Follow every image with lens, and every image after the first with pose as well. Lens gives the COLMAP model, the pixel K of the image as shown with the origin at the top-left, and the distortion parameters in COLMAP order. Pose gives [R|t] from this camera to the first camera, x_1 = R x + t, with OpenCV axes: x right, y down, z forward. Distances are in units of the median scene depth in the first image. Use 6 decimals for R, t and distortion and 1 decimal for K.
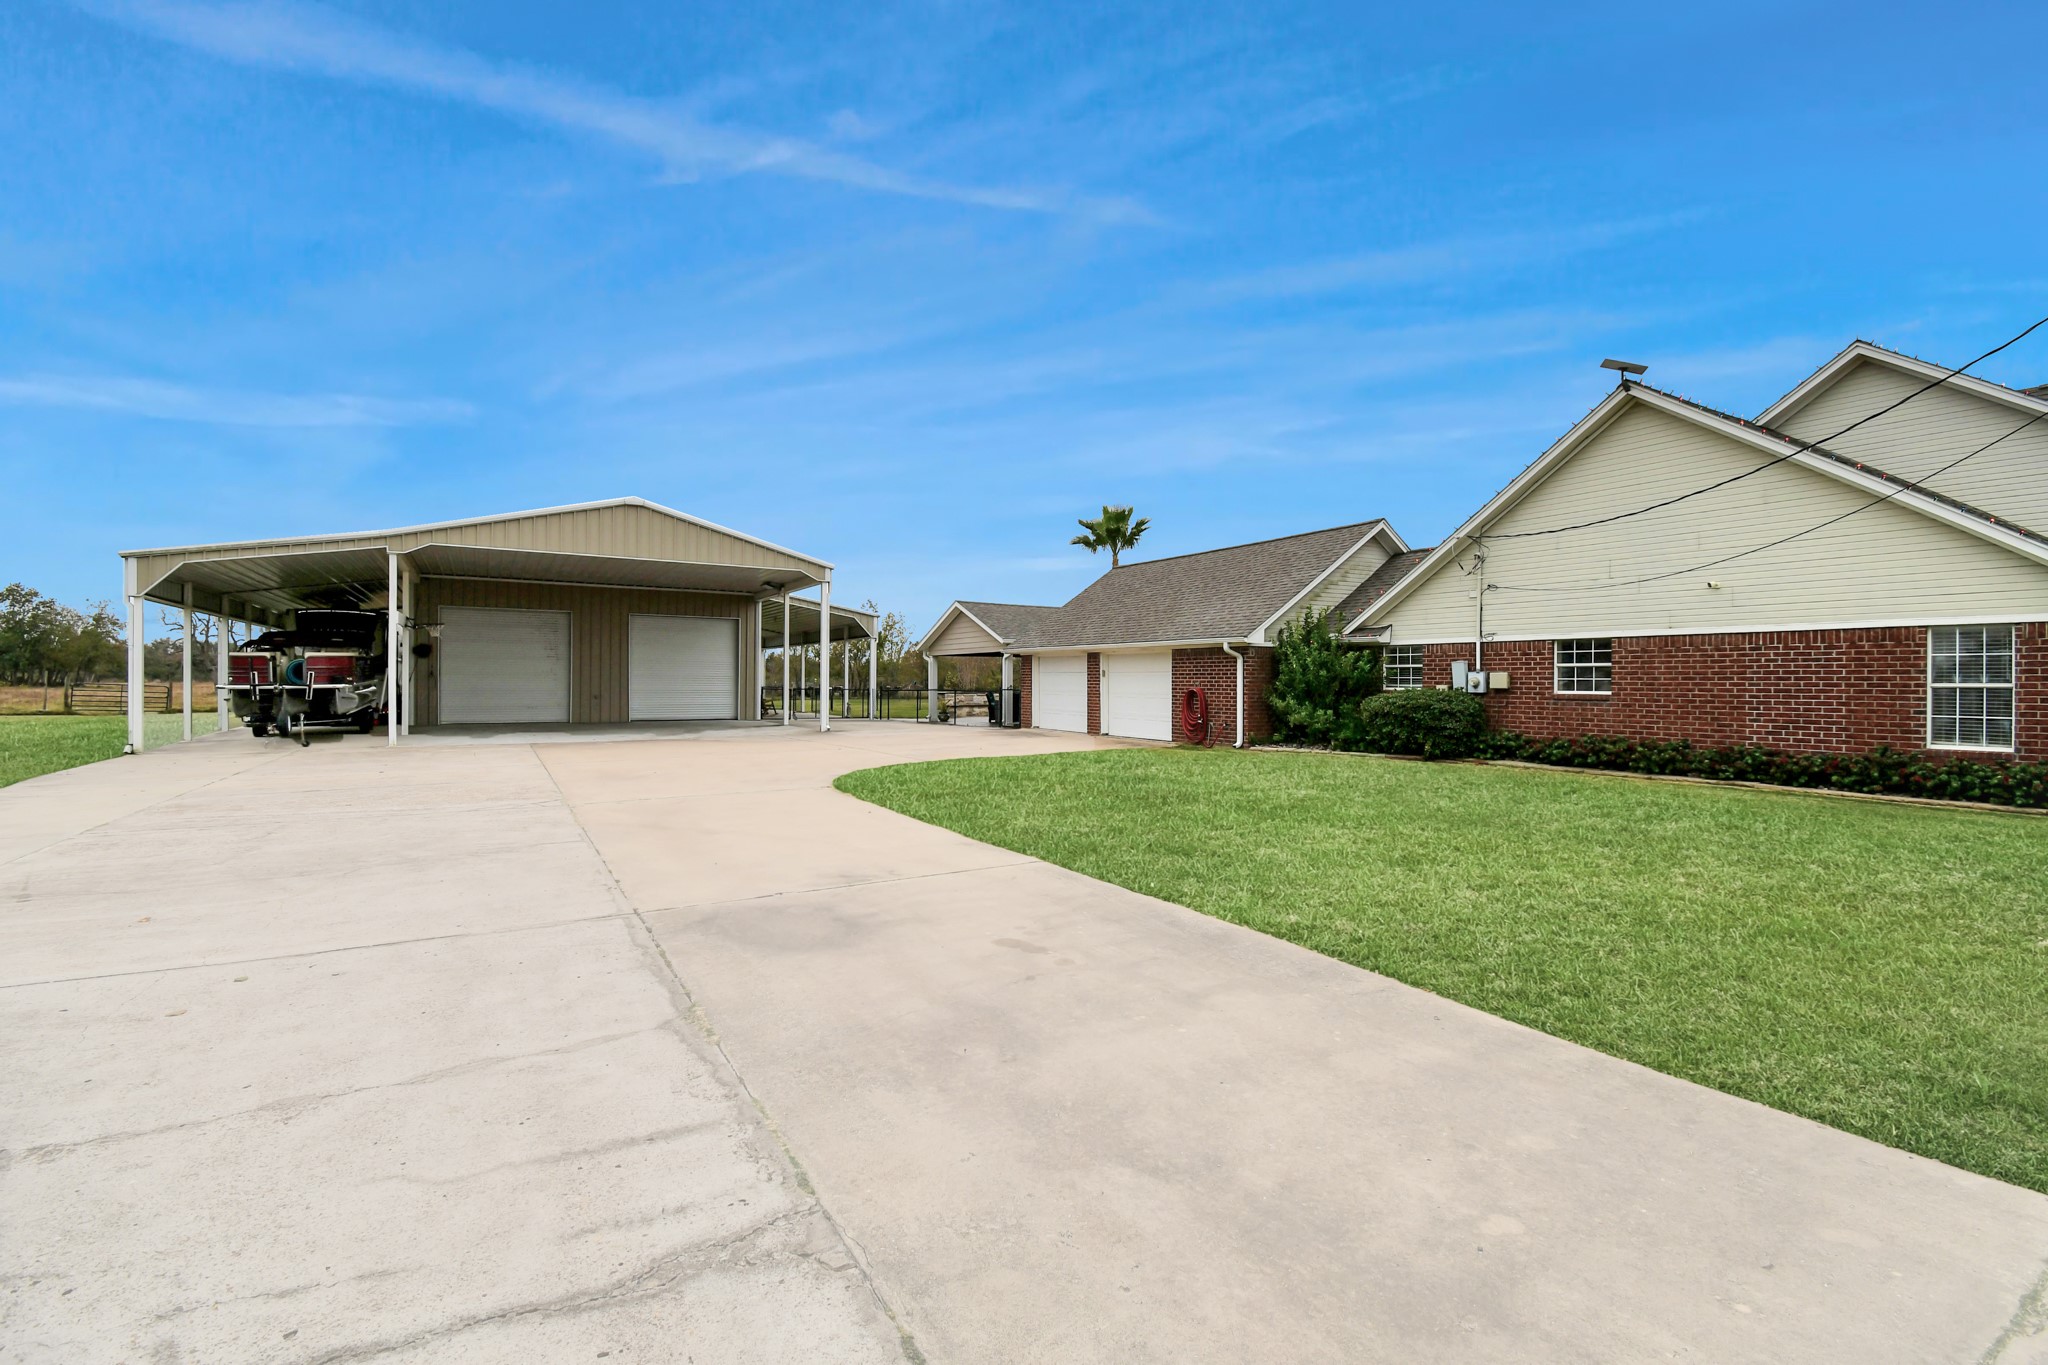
lens RADIAL K [[913.8, 0, 1024.0], [0, 913.8, 682.5], [0, 0, 1]] dist [0.000724, -0.000260]
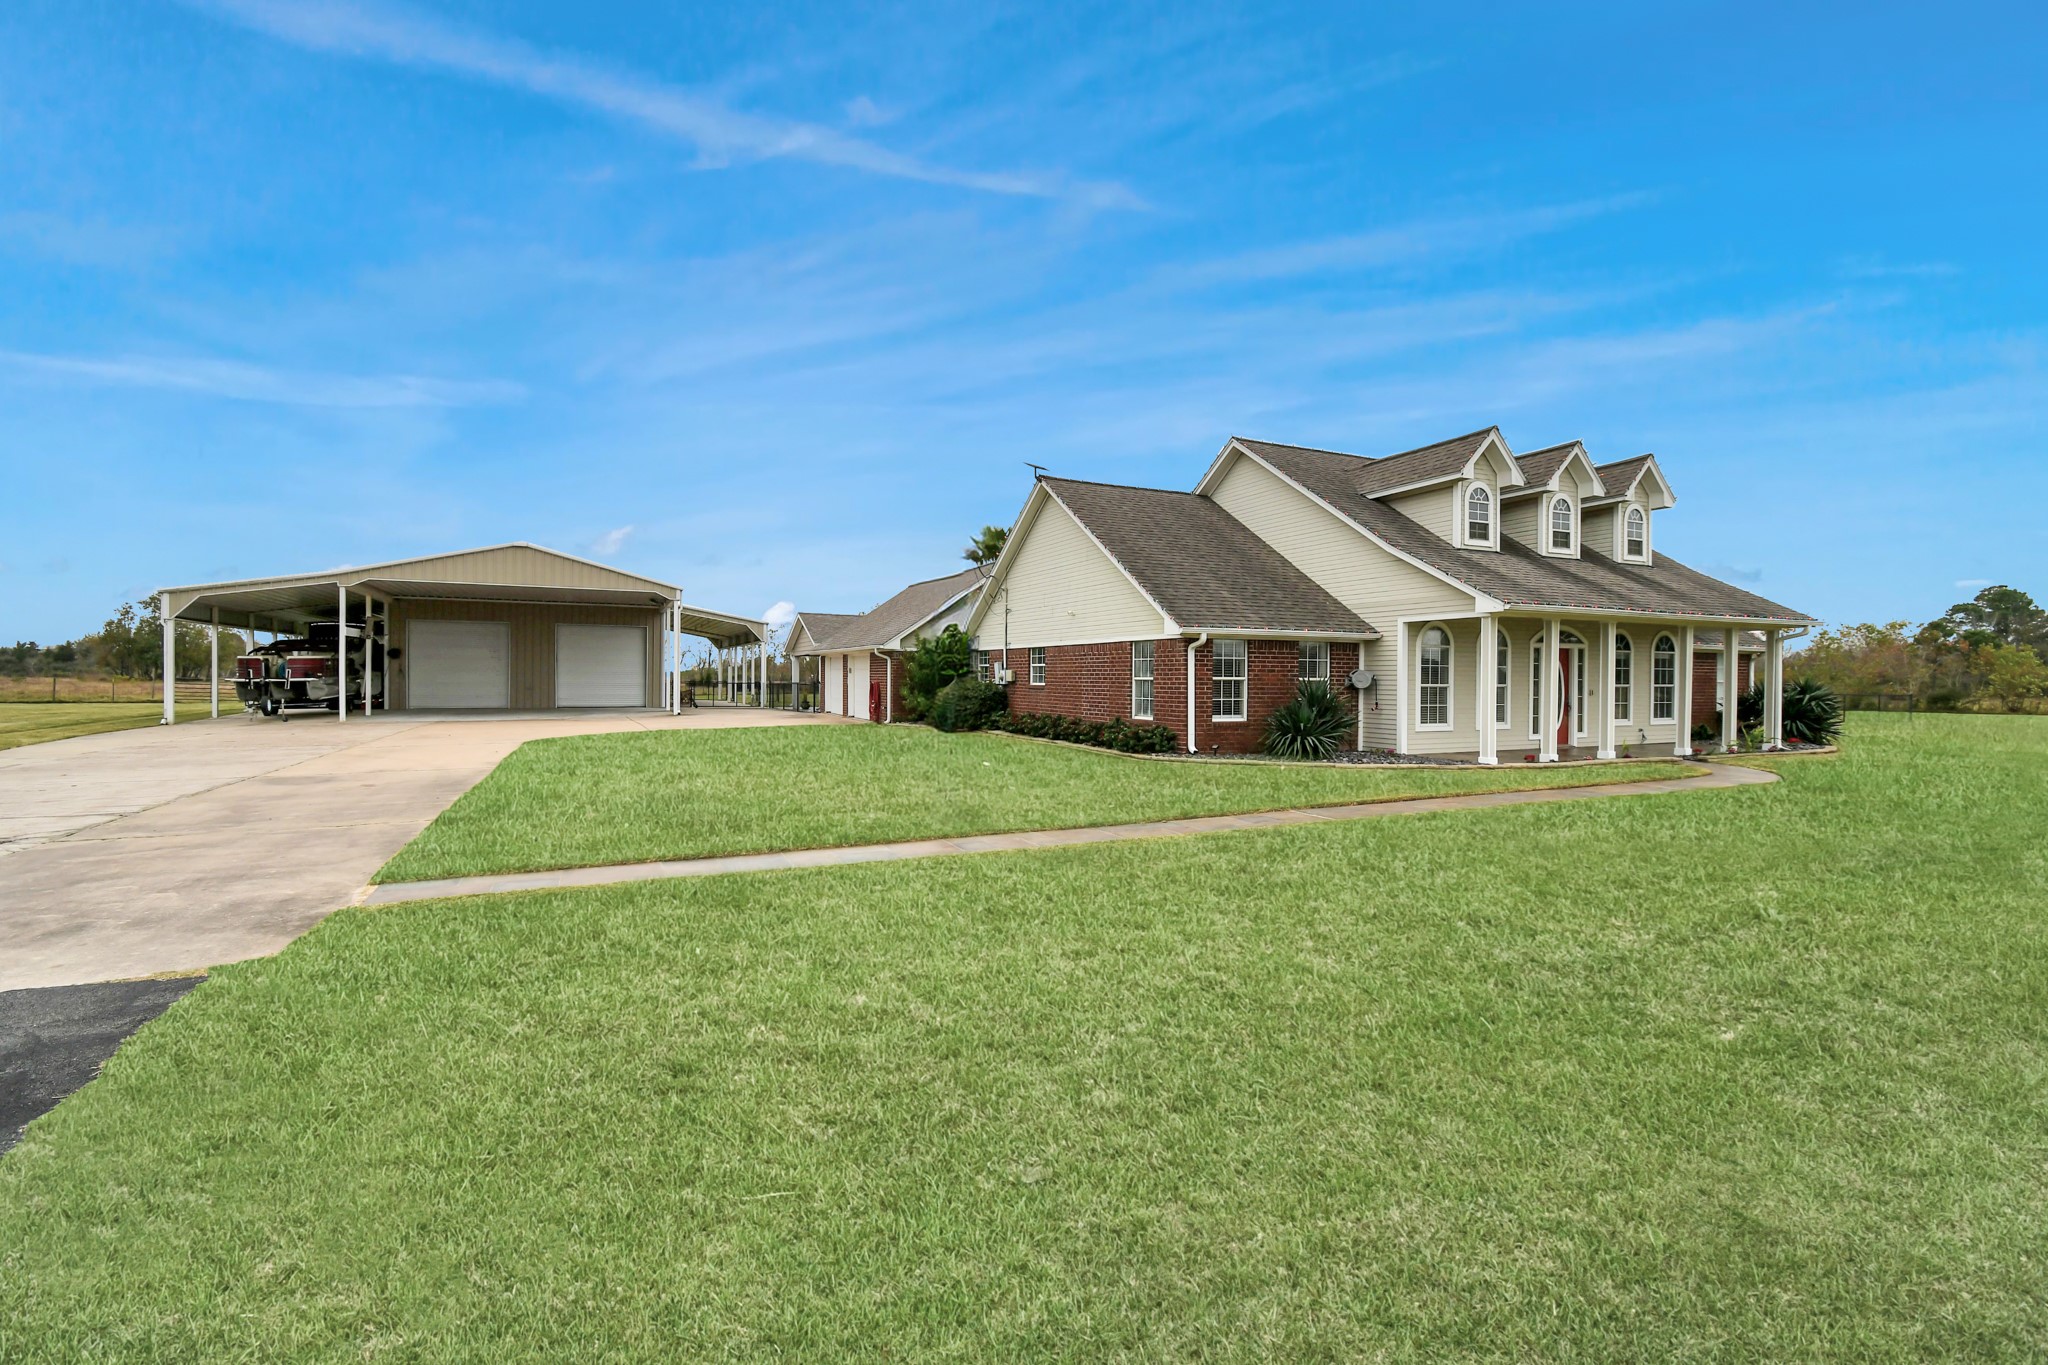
lens RADIAL K [[913.8, 0, 1024.0], [0, 913.8, 682.5], [0, 0, 1]] dist [0.000724, -0.000260]
pose [[0.995732, -0.000150, -0.092294, 0.484149], [0.000663, 0.999985, 0.005525, 0.000451], [0.092292, -0.005563, 0.995716, -0.307077]]
